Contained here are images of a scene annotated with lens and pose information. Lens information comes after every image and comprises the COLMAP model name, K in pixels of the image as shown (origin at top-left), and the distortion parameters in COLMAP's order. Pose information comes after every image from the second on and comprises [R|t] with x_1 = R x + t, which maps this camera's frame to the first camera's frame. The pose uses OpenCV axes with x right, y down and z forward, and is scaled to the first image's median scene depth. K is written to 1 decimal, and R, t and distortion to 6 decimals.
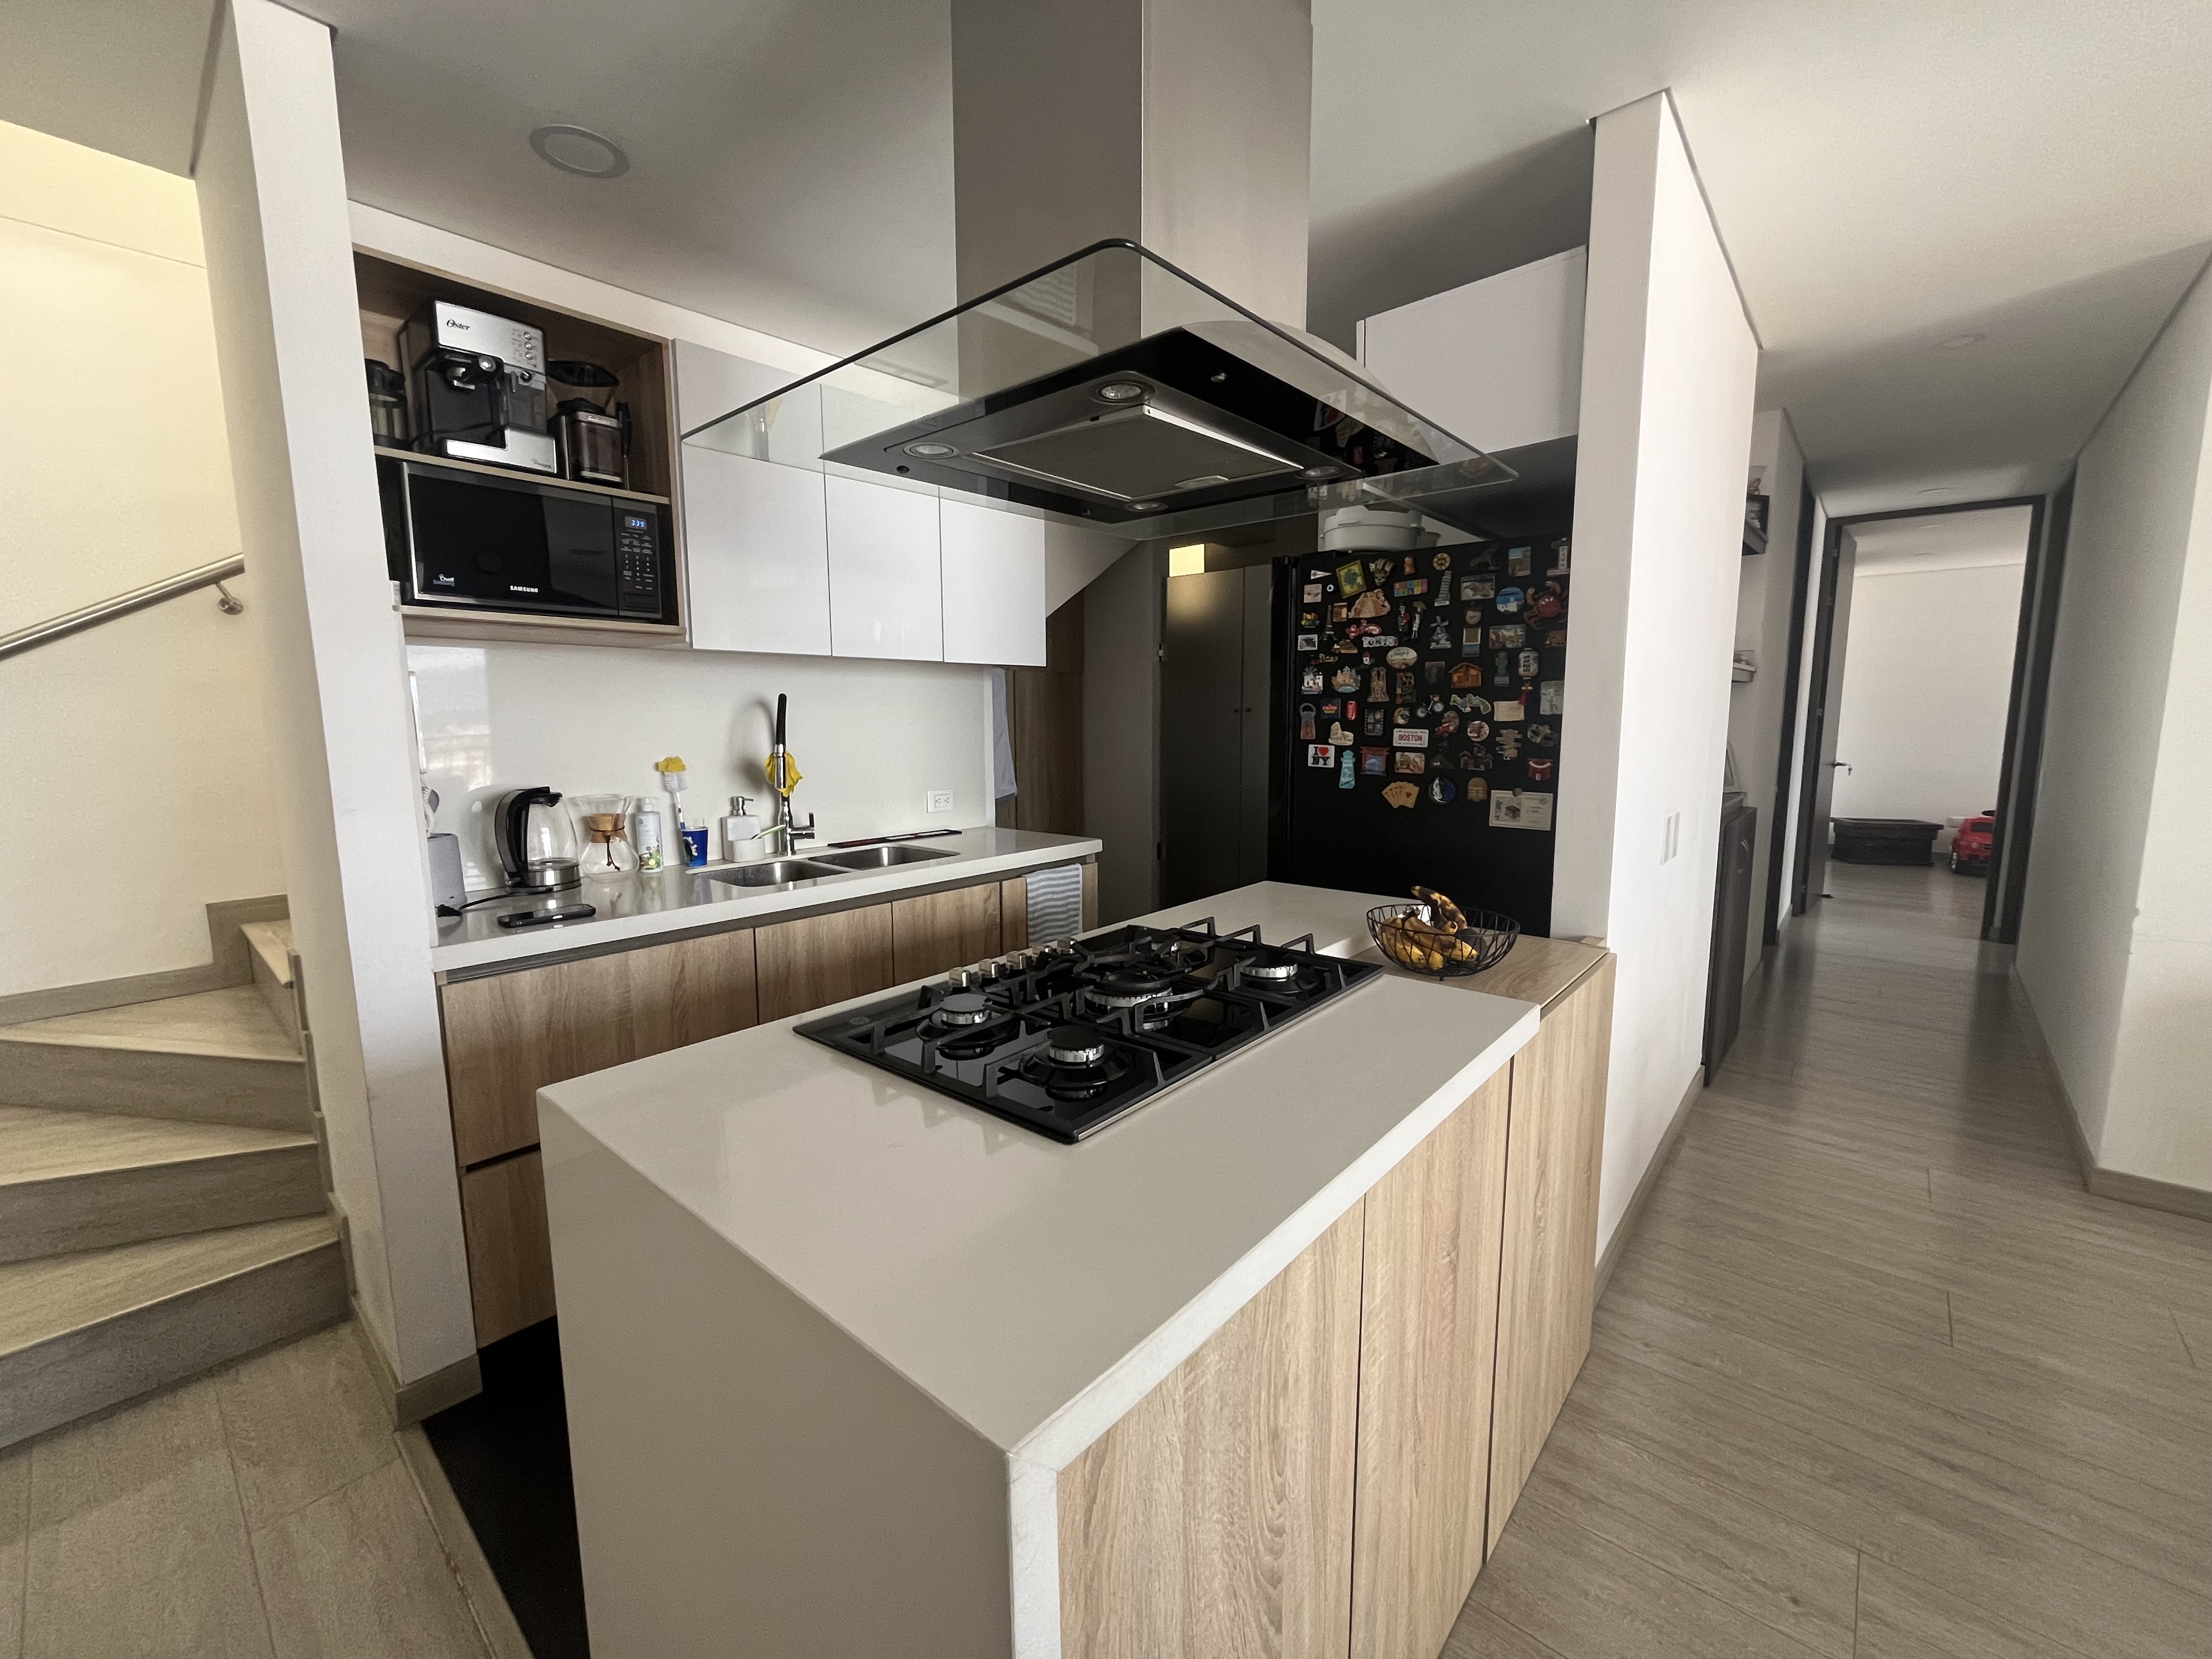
lens RADIAL K [[897.9, 0, 1098.2], [0, 897.9, 828.4], [0, 0, 1]] dist [-0.002190, -0.000138]
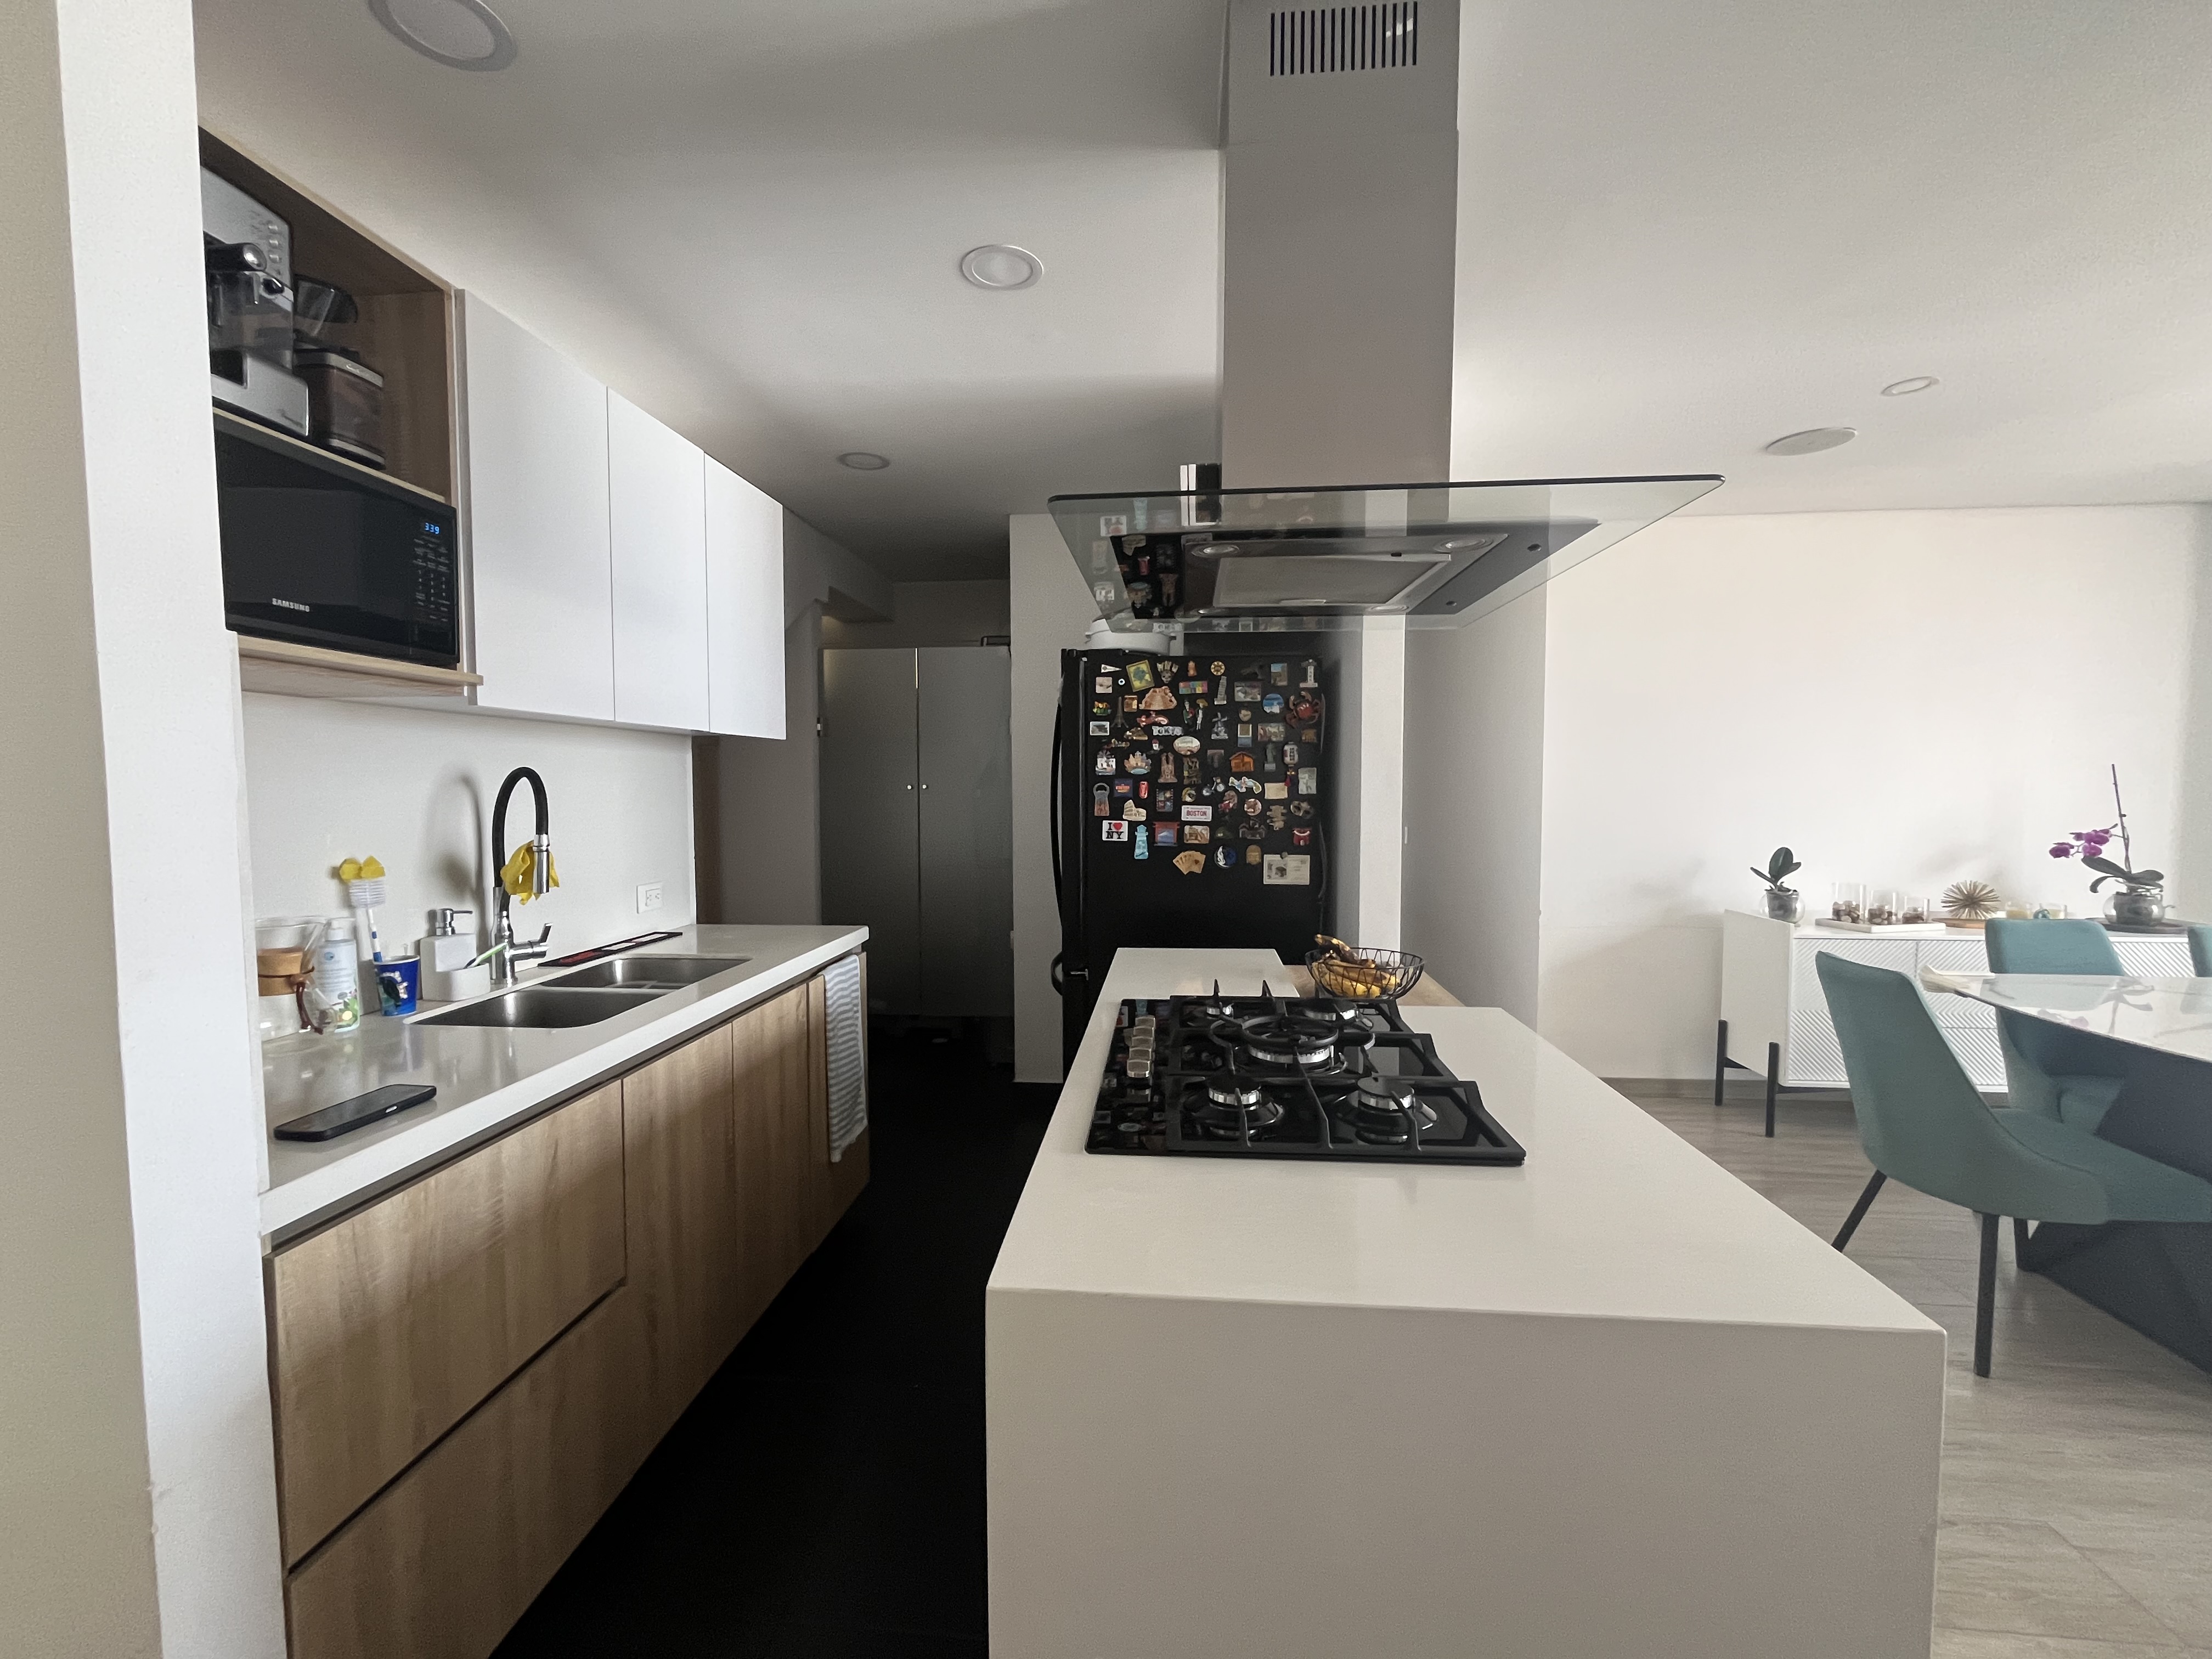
lens RADIAL K [[897.9, 0, 1098.2], [0, 897.9, 828.4], [0, 0, 1]] dist [-0.002190, -0.000138]
pose [[0.810672, -0.024810, 0.584974, -0.438495], [0.071289, 0.995851, -0.056557, -0.023902], [-0.581144, 0.087551, 0.809077, 0.125993]]
